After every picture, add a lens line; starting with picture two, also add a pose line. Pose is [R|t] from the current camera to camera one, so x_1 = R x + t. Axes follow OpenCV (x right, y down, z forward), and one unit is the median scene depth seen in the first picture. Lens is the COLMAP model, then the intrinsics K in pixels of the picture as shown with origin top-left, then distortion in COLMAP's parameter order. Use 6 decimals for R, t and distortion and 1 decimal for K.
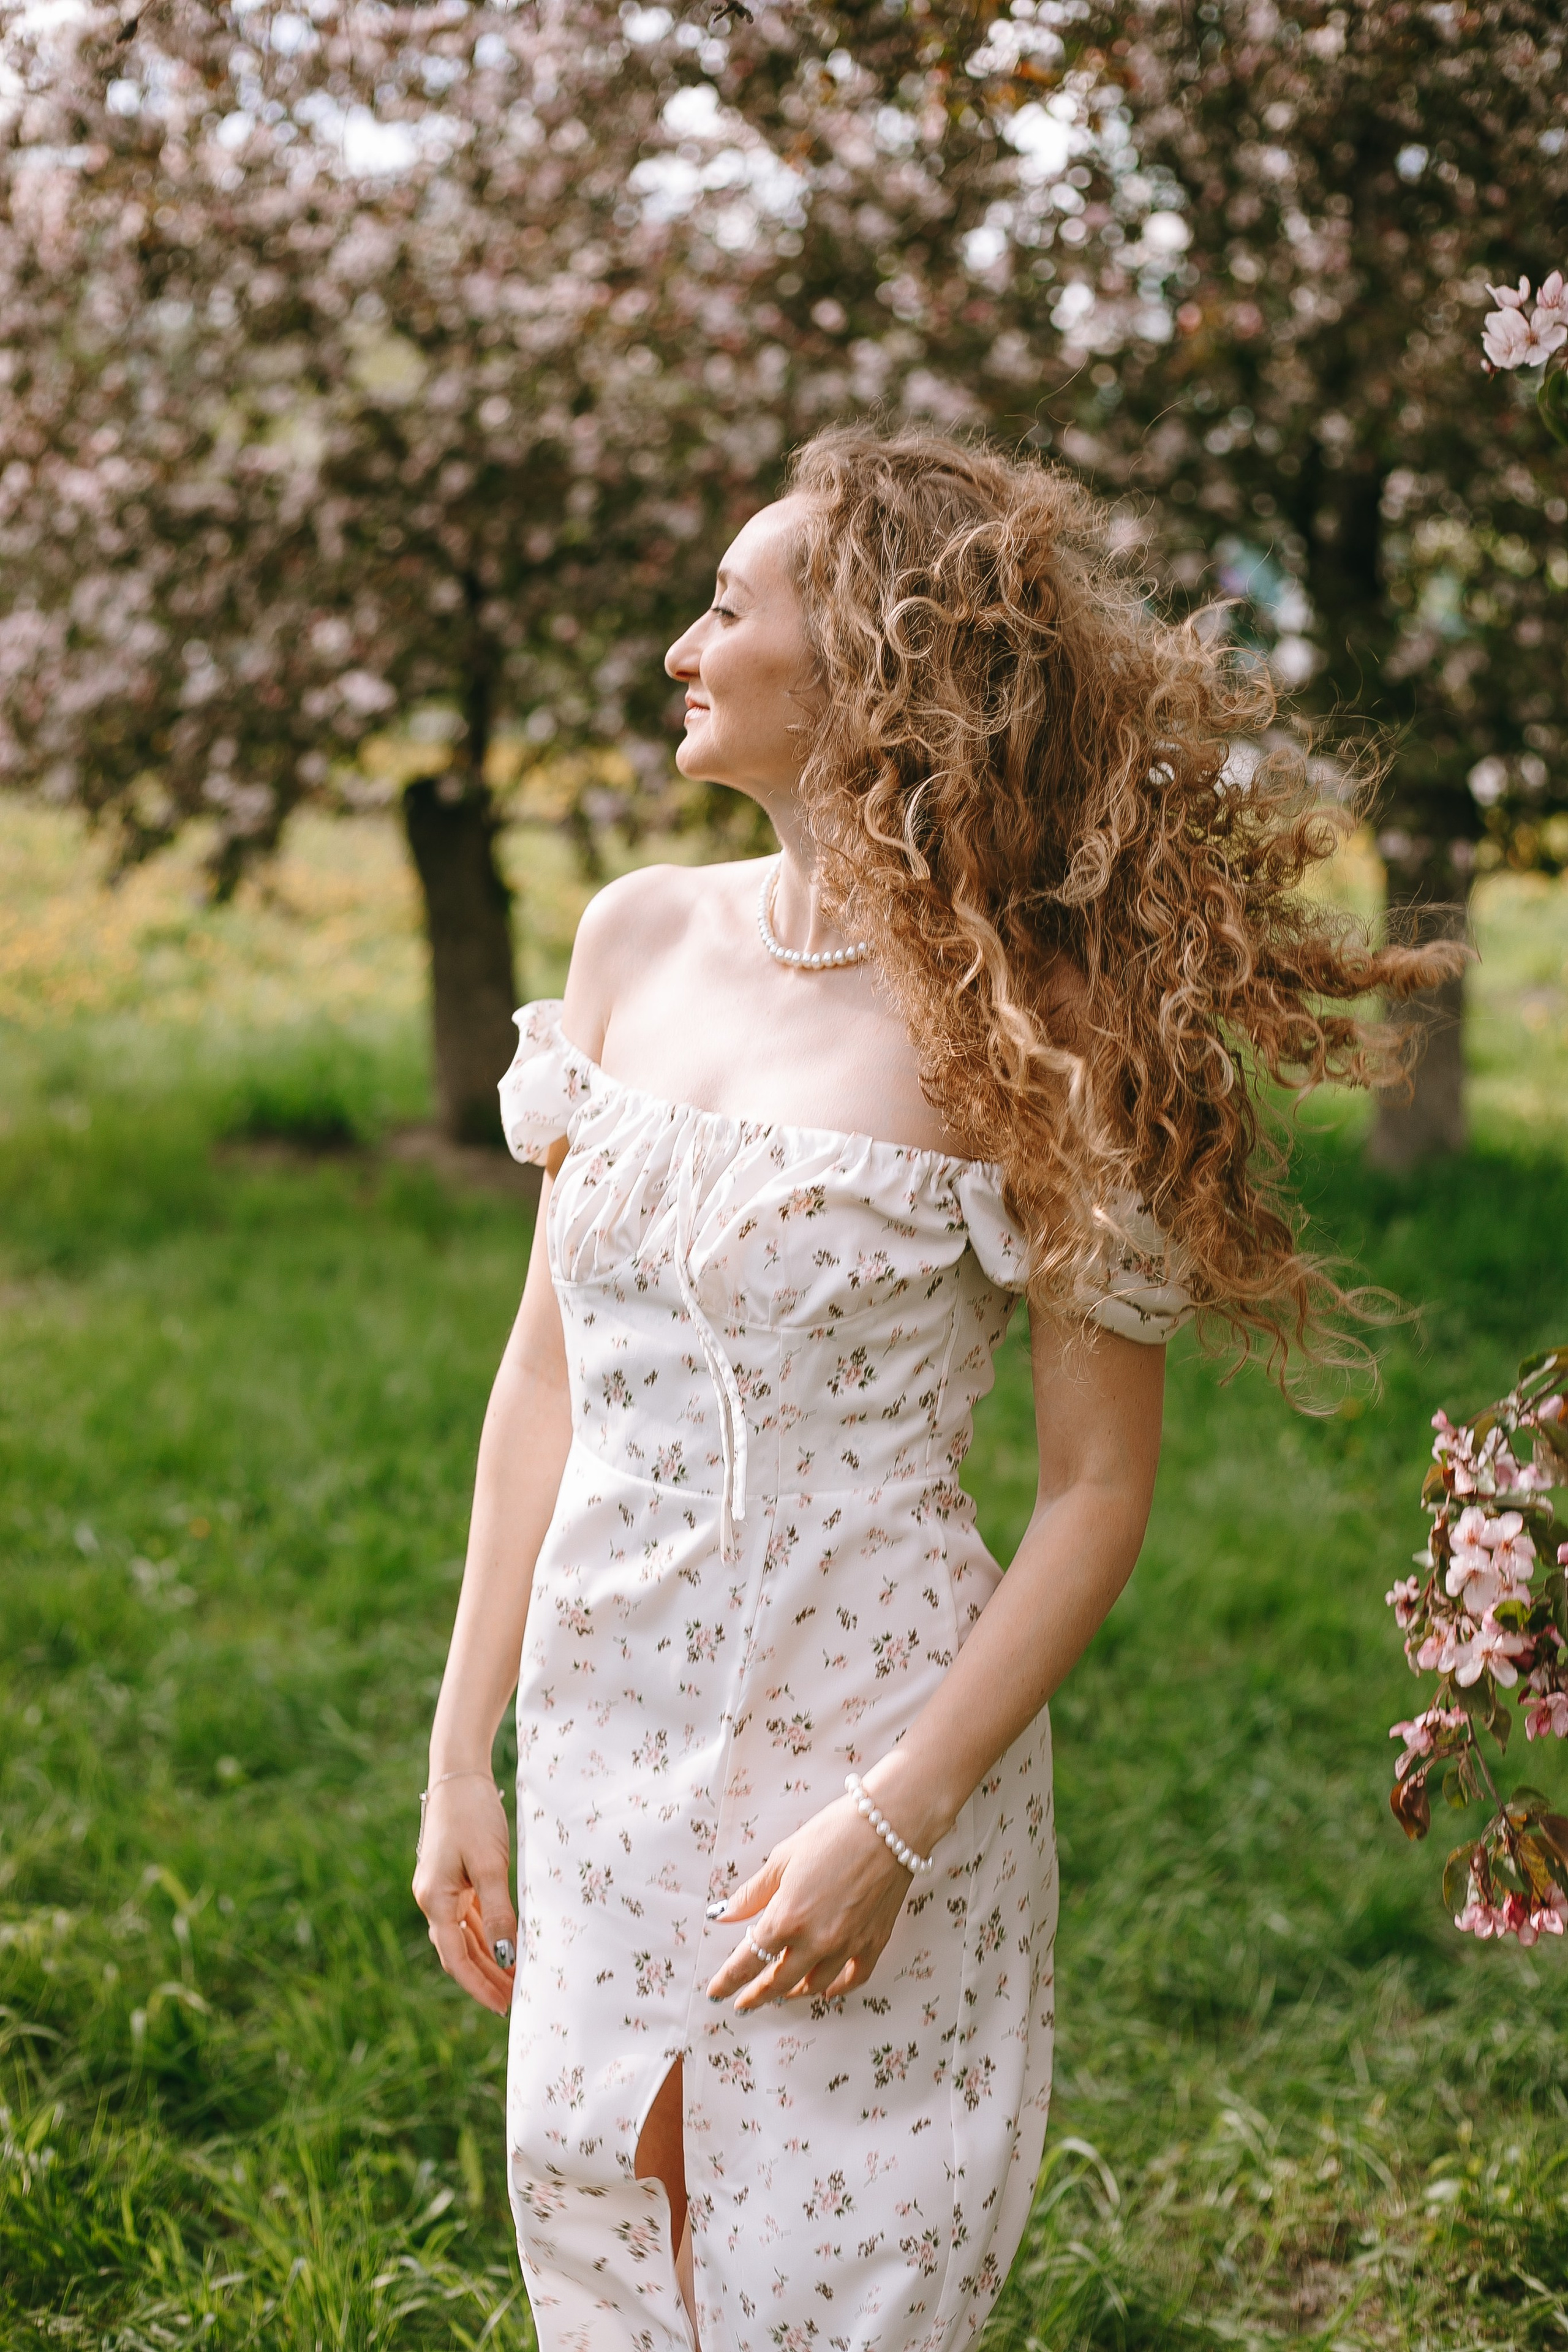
lens RADIAL K [[3382.5, 0, 784.1], [0, 3382.5, 1206.2], [0, 0, 1]] dist [-0.149728, 0.338455]
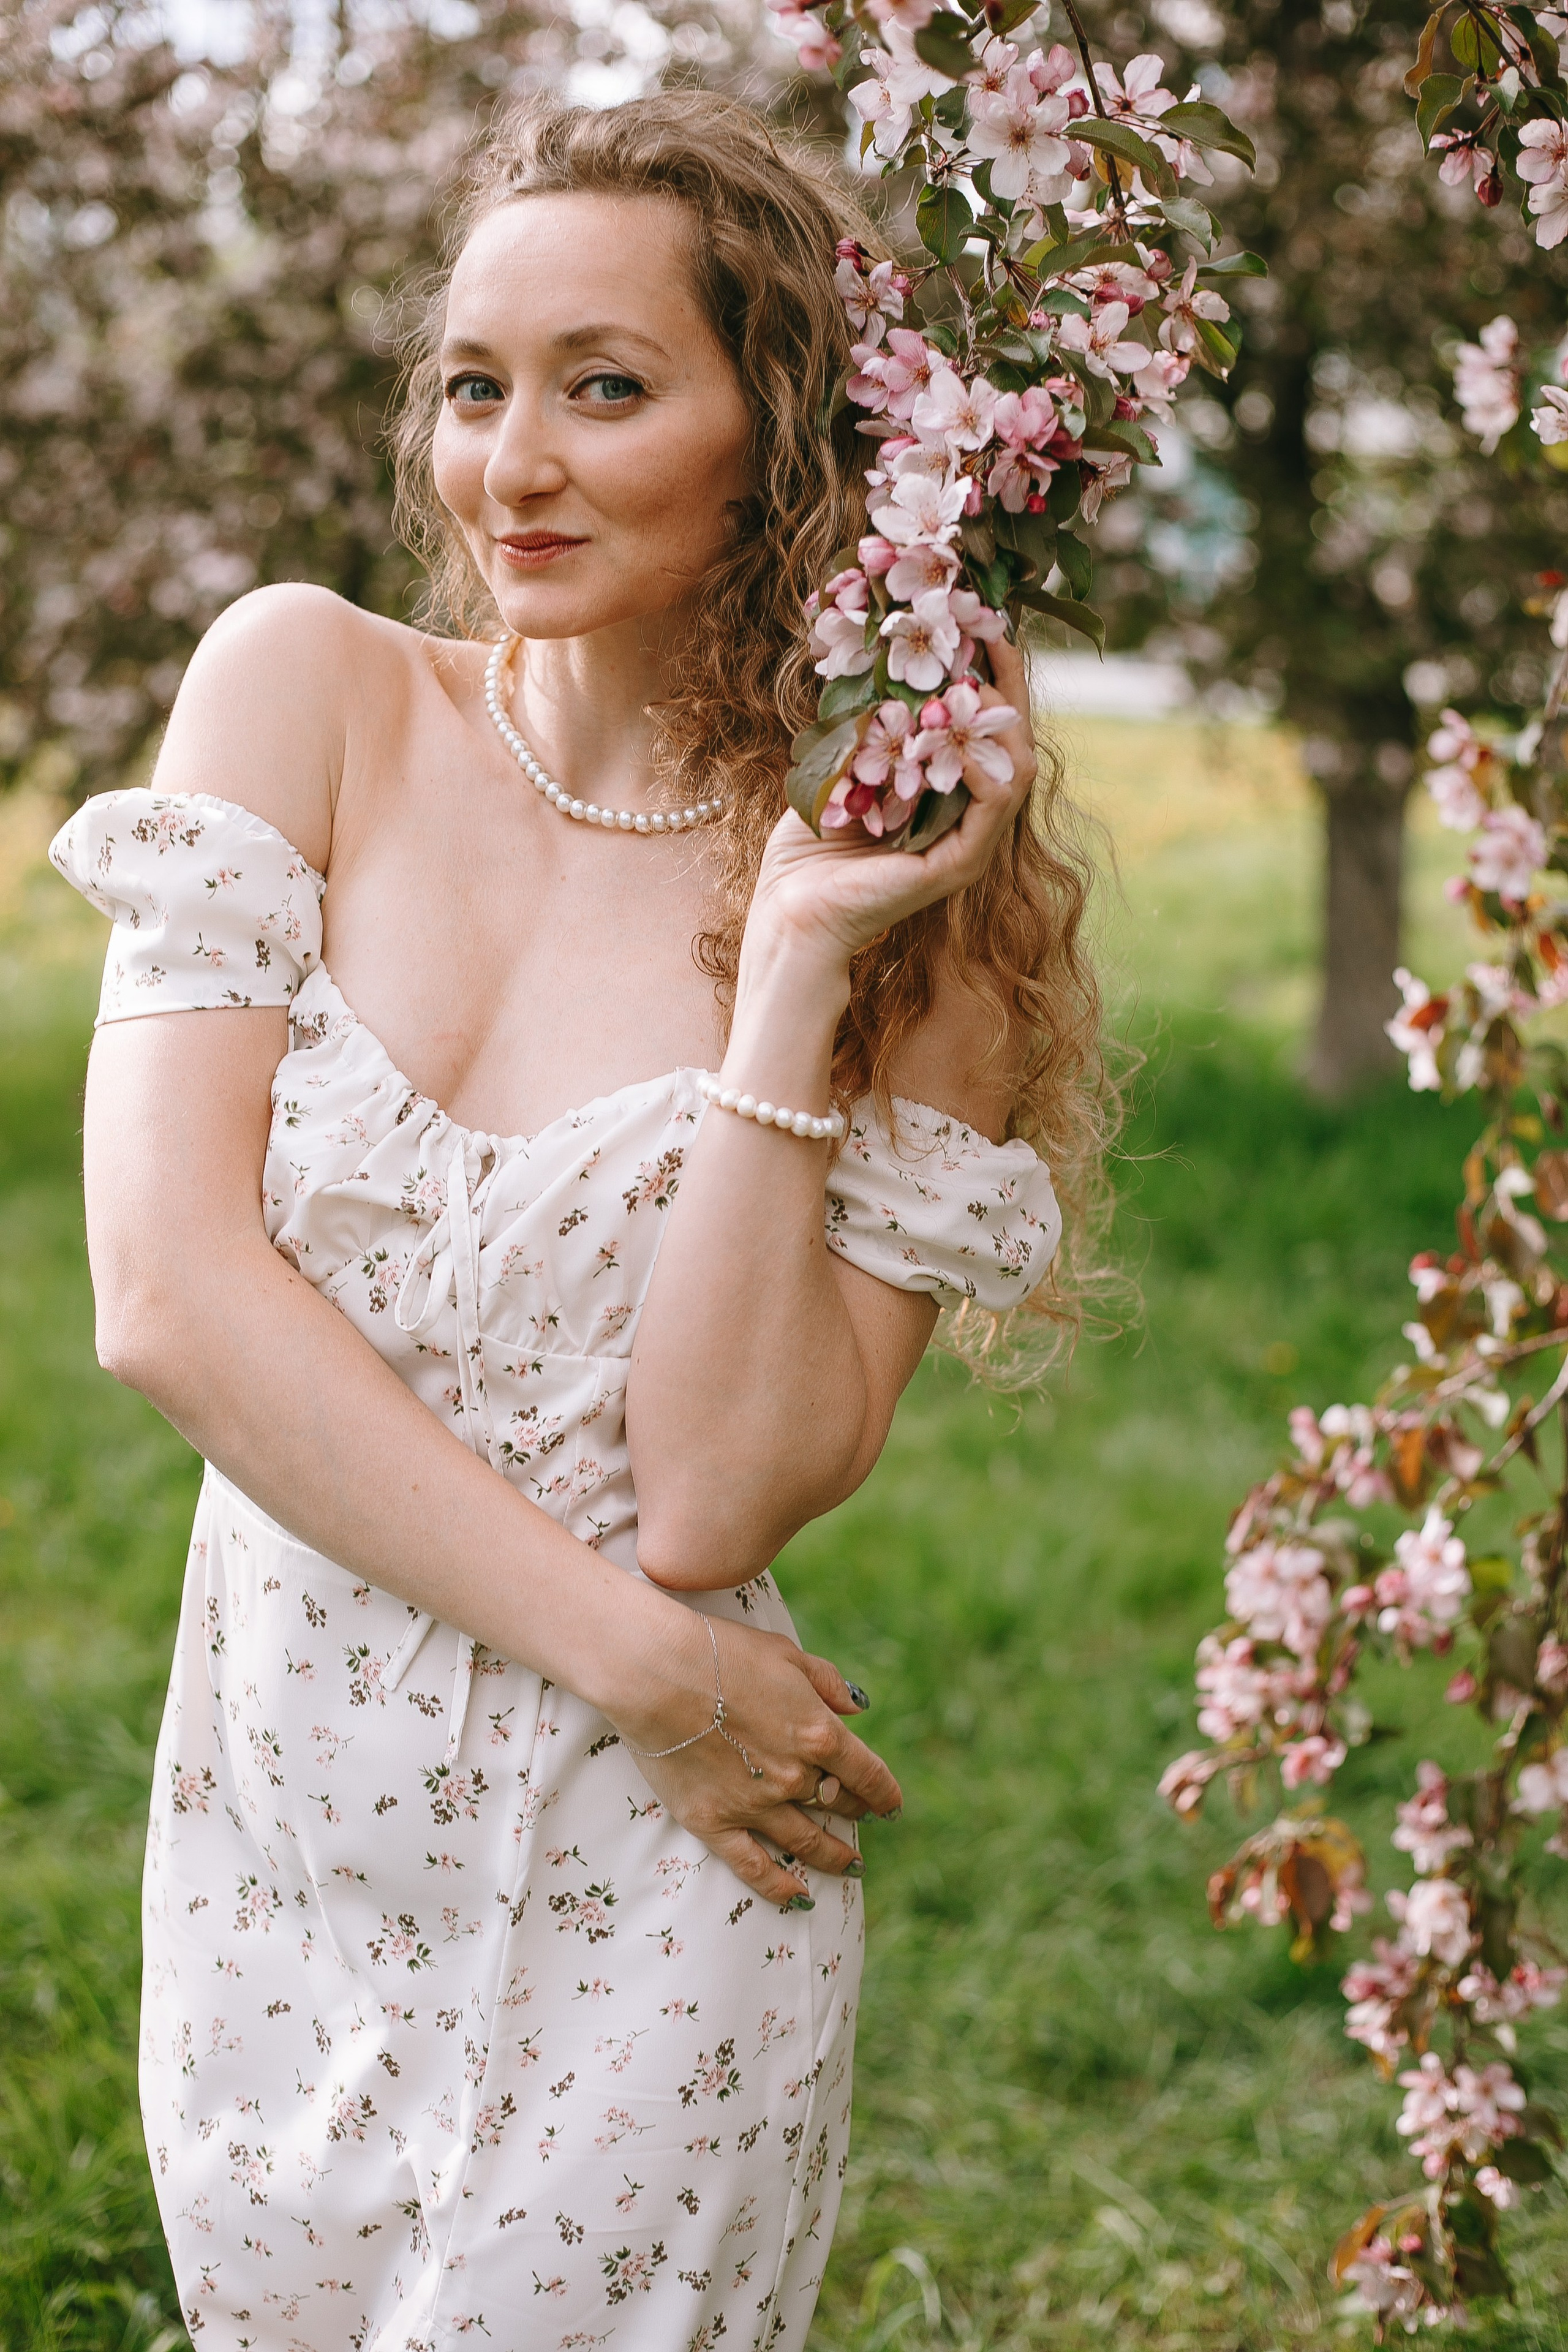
lens RADIAL K [[3382.5, 0, 784.1], [0, 3382.5, 1206.2], [0, 0, 1]] dist [-0.149728, 0.338455]
pose [[0.999862, -0.013032, 0.010330, 0.036731], [0.012845, 0.999757, 0.017896, 0.000008], [-0.010560, -0.017760, 0.999787, 0.128456]]
